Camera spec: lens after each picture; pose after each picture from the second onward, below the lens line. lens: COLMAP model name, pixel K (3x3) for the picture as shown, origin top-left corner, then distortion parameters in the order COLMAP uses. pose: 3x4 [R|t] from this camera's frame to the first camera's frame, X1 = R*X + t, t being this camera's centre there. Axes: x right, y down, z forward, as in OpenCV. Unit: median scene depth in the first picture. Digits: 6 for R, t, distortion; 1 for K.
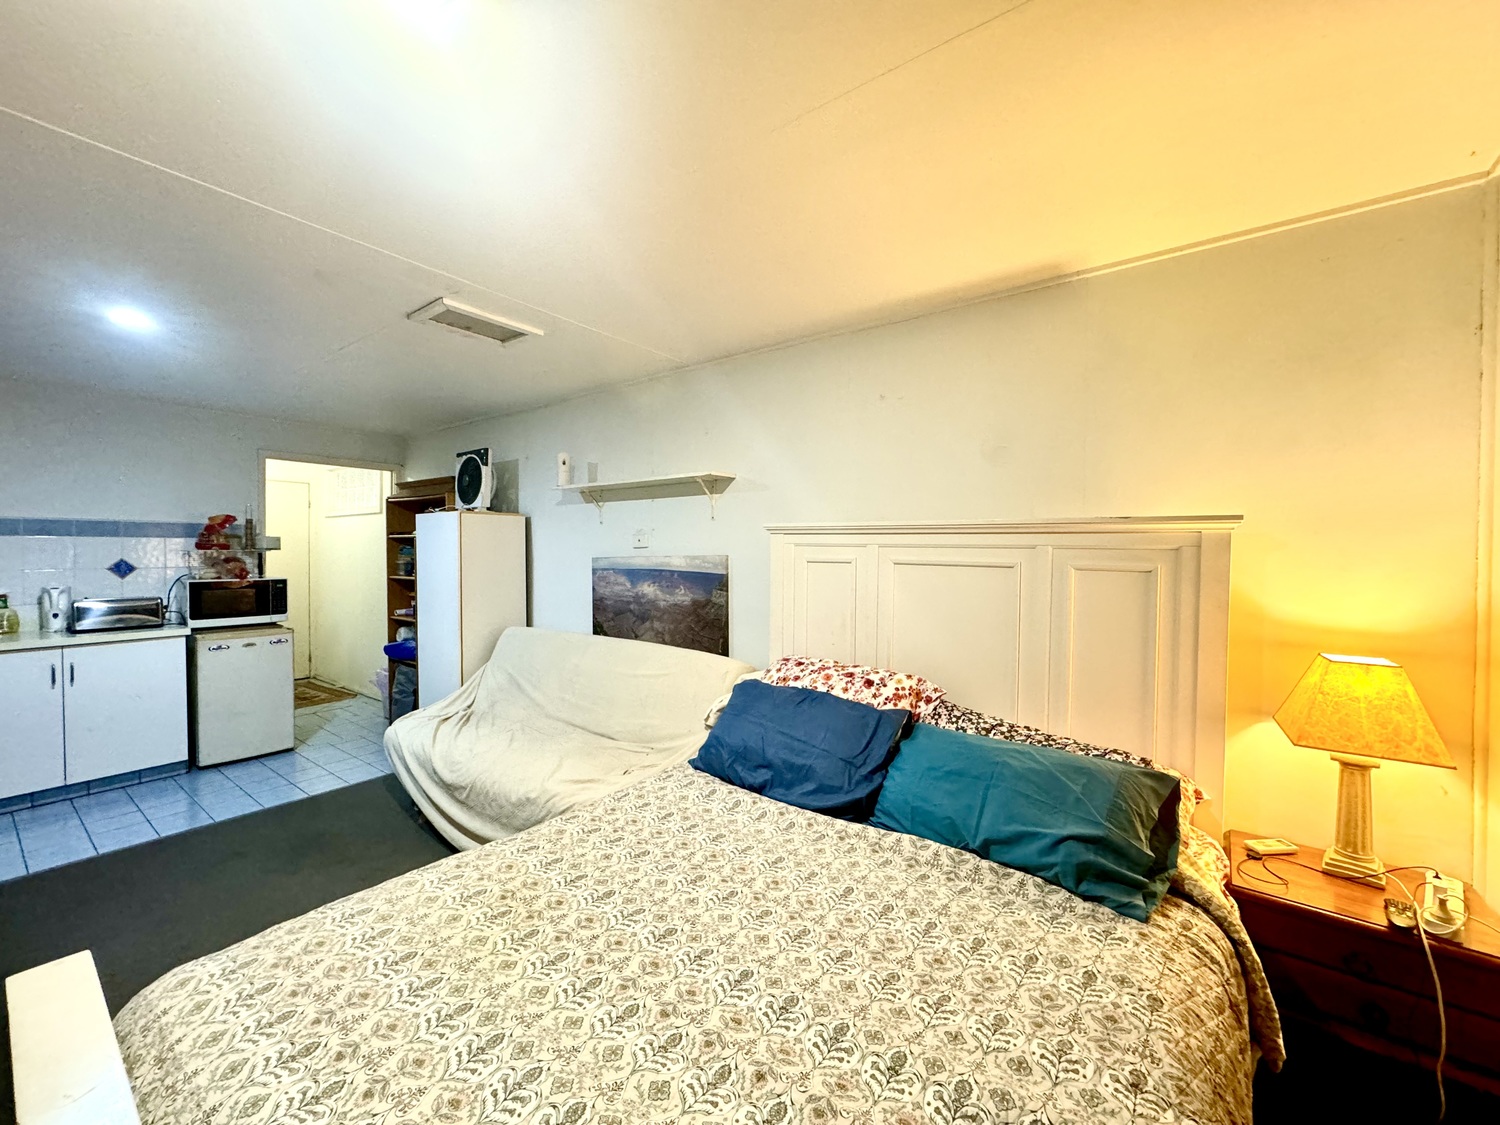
lens RADIAL K [[596.3, 0, 750.9], [0, 596.3, 561.5], [0, 0, 1]] dist [-0.001322, 0.000012]
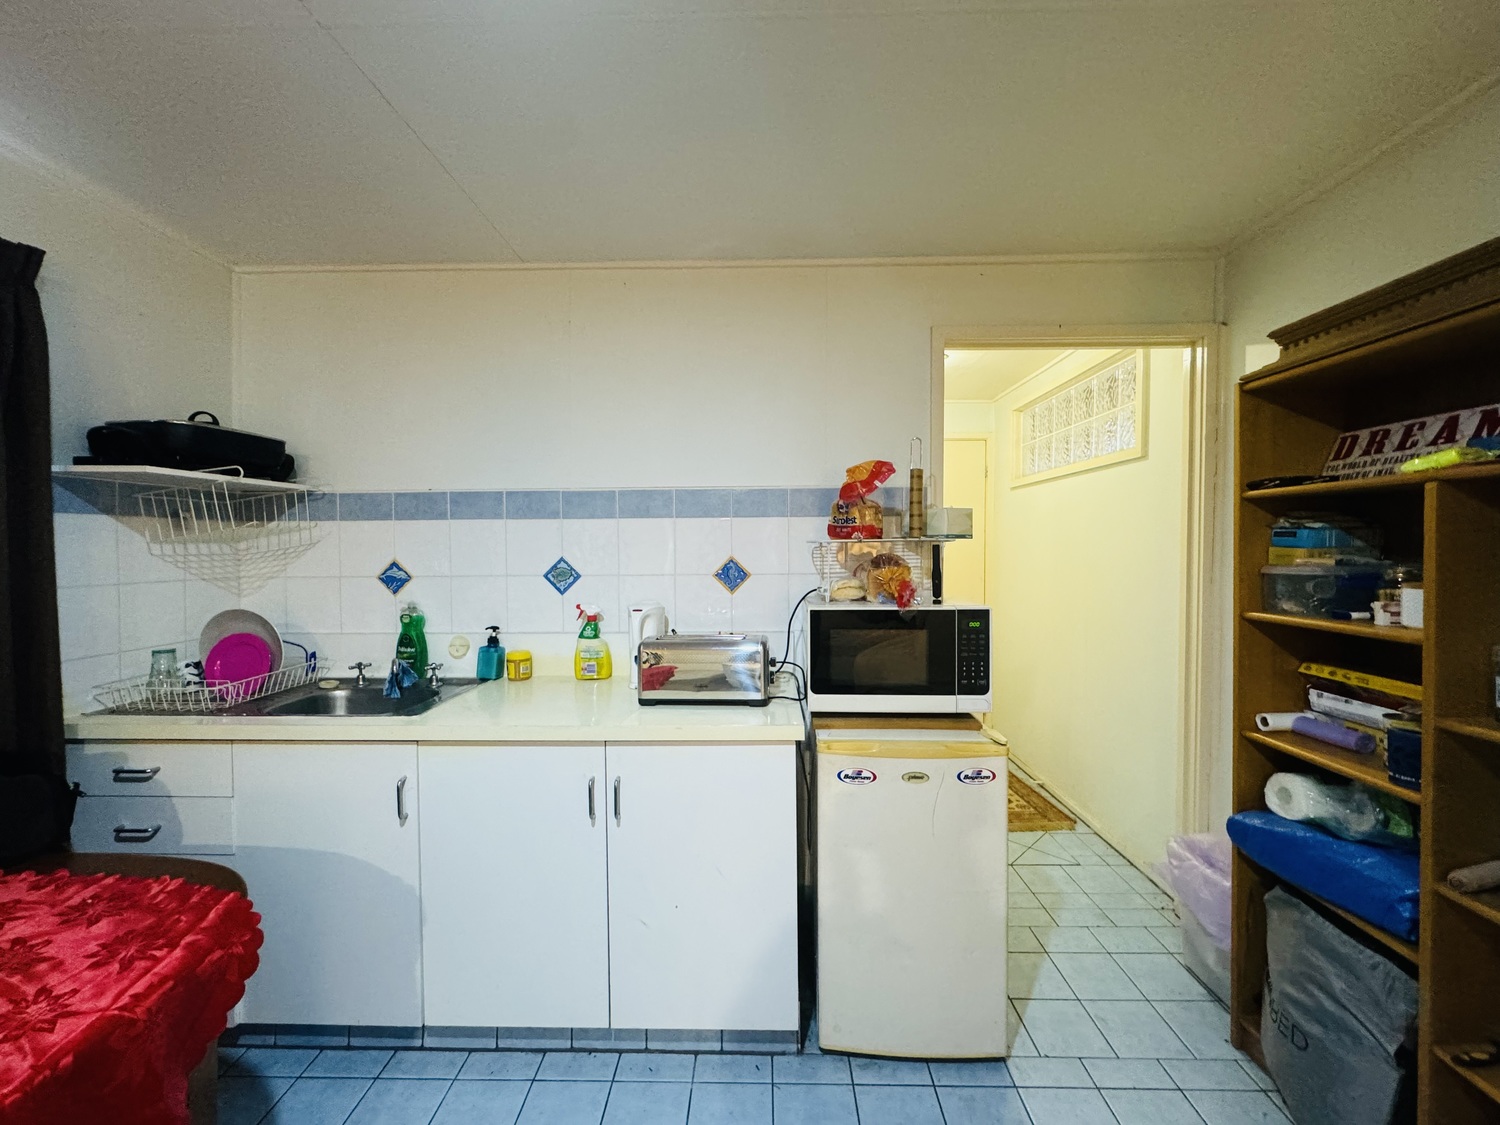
lens RADIAL K [[596.3, 0, 750.9], [0, 596.3, 561.5], [0, 0, 1]] dist [-0.001322, 0.000012]
pose [[0.578333, 0.013663, -0.815686, -0.567393], [-0.008977, 0.999906, 0.010384, -0.006191], [0.815751, 0.001317, 0.578401, 0.662329]]
